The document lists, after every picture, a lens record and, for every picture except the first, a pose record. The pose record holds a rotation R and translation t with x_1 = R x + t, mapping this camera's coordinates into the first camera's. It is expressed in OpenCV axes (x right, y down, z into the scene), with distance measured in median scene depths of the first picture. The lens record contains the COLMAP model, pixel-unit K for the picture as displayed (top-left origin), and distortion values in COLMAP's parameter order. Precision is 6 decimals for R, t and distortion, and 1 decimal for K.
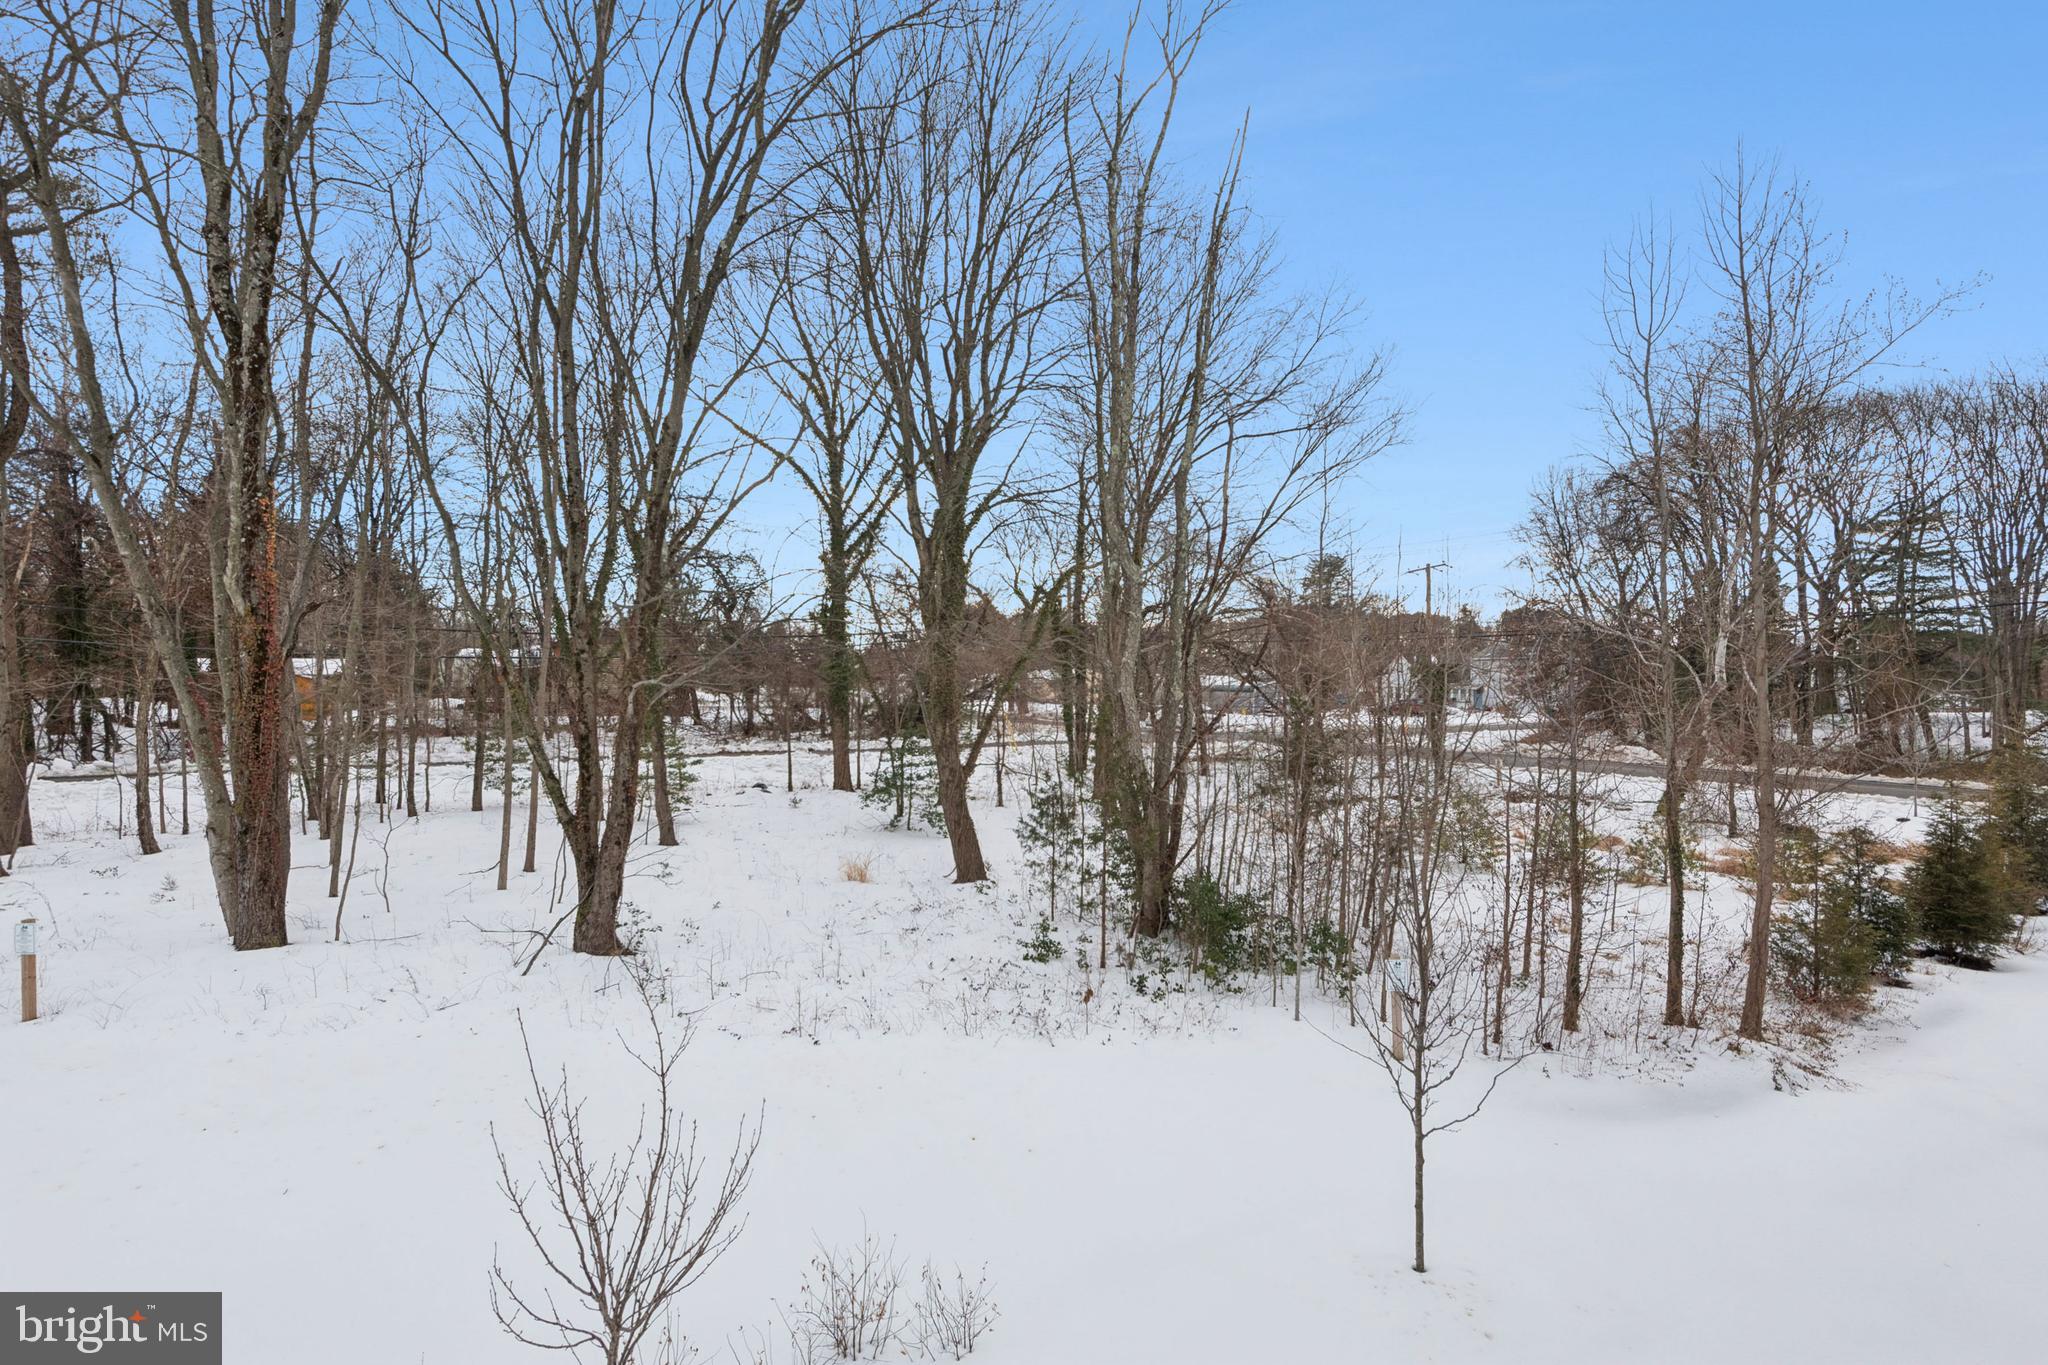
lens RADIAL K [[905.3, 0, 1025.3], [0, 905.3, 688.9], [0, 0, 1]] dist [0.000709, -0.000036]
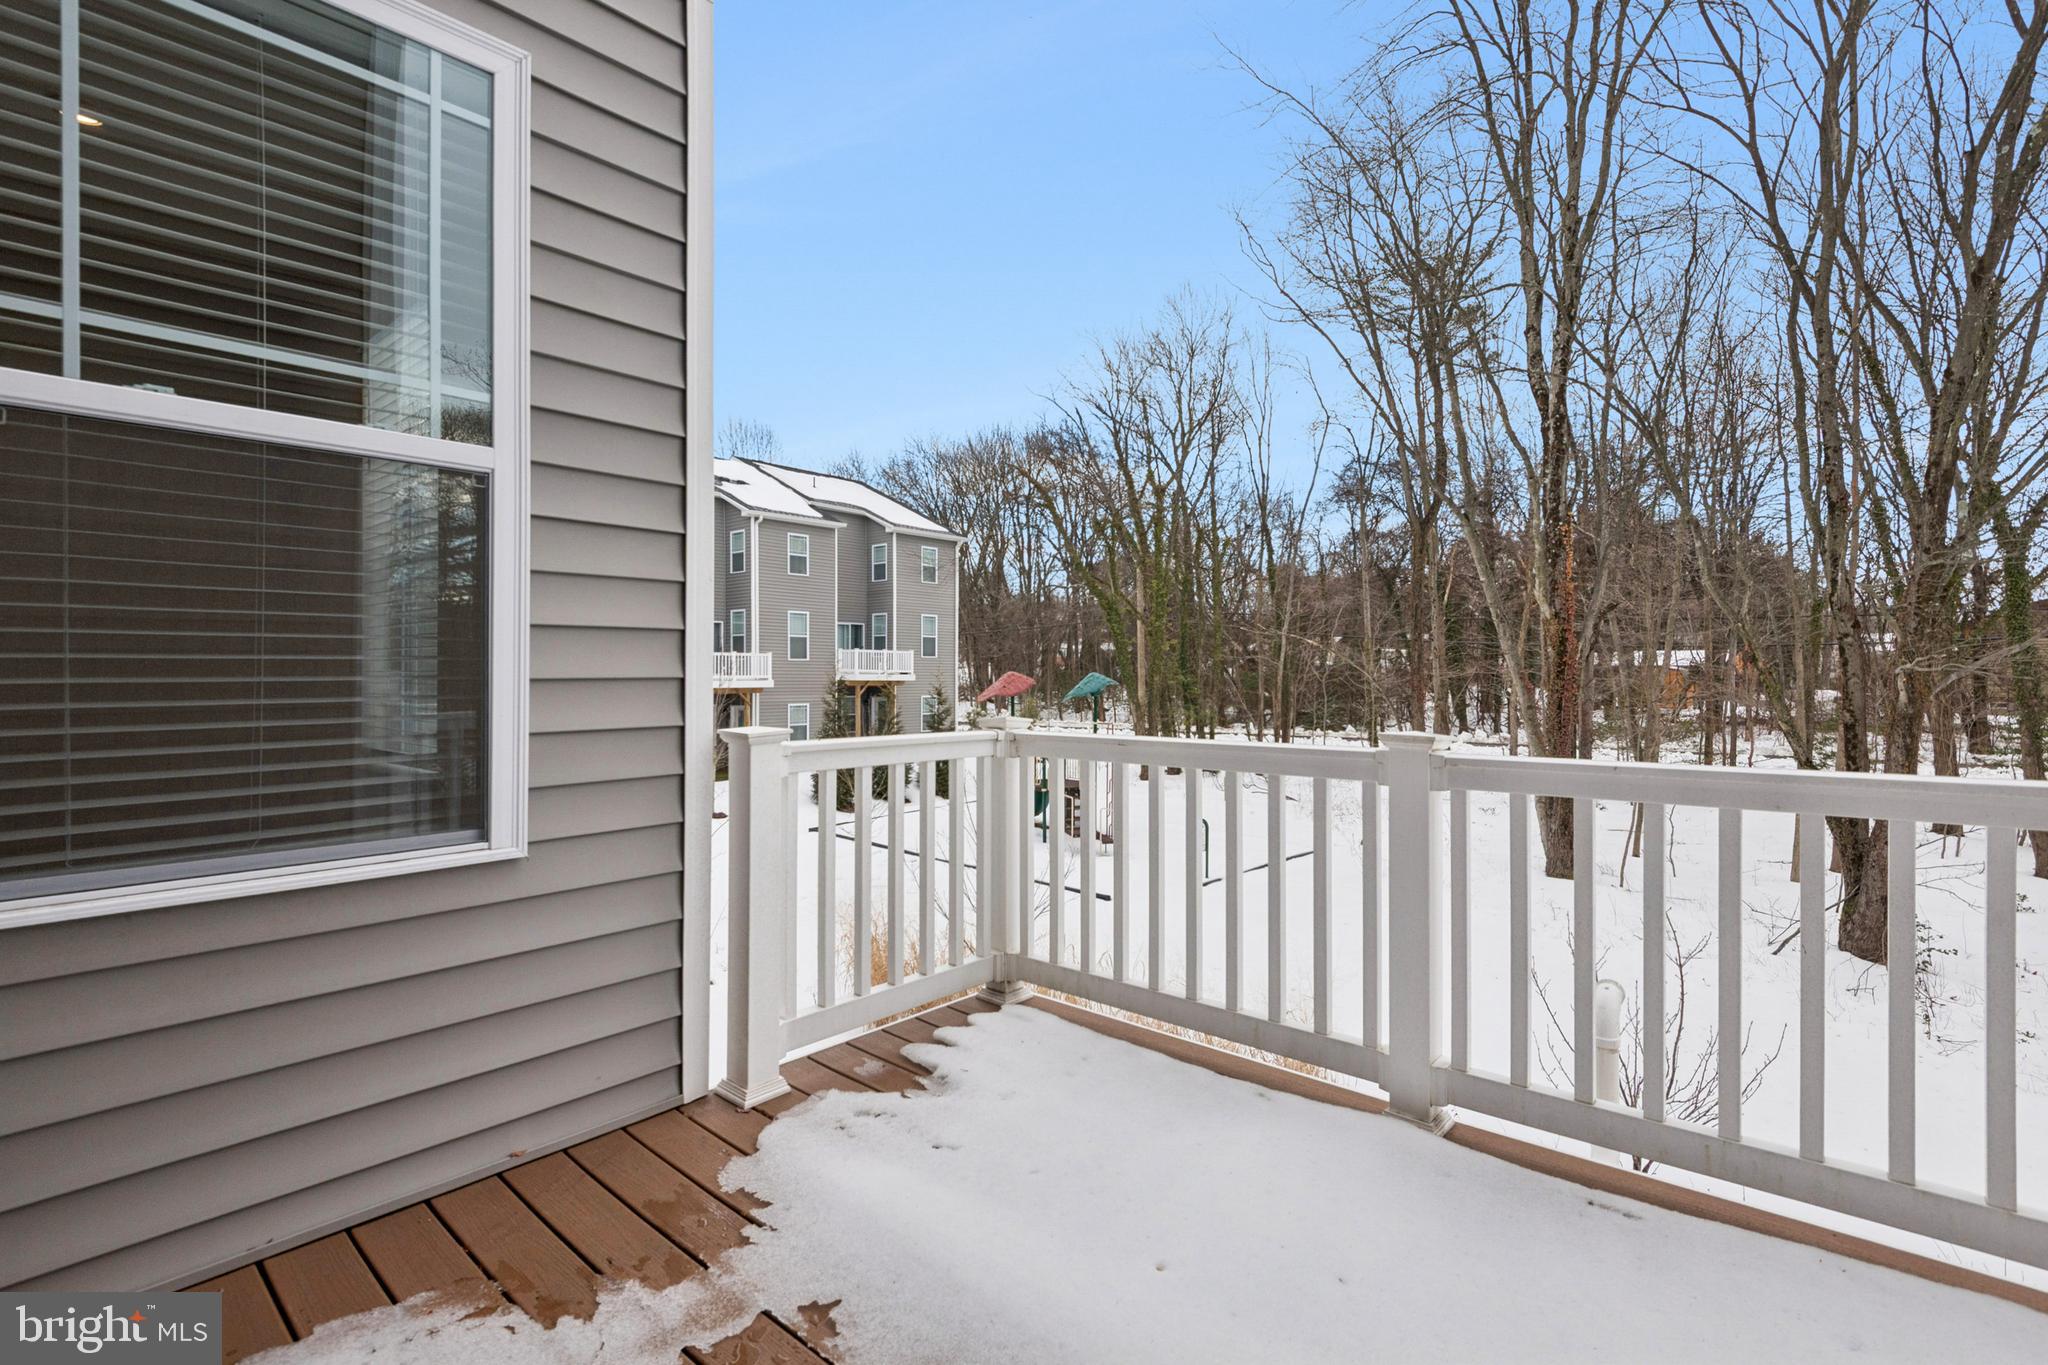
lens RADIAL K [[939.0, 0, 1022.7], [0, 939.0, 671.3], [0, 0, 1]] dist [0.001685, 0.000459]
pose [[0.288936, -0.005725, -0.957331, 0.205398], [0.000587, 0.999983, -0.005803, 0.001427], [0.957348, 0.001114, 0.288934, -0.111777]]
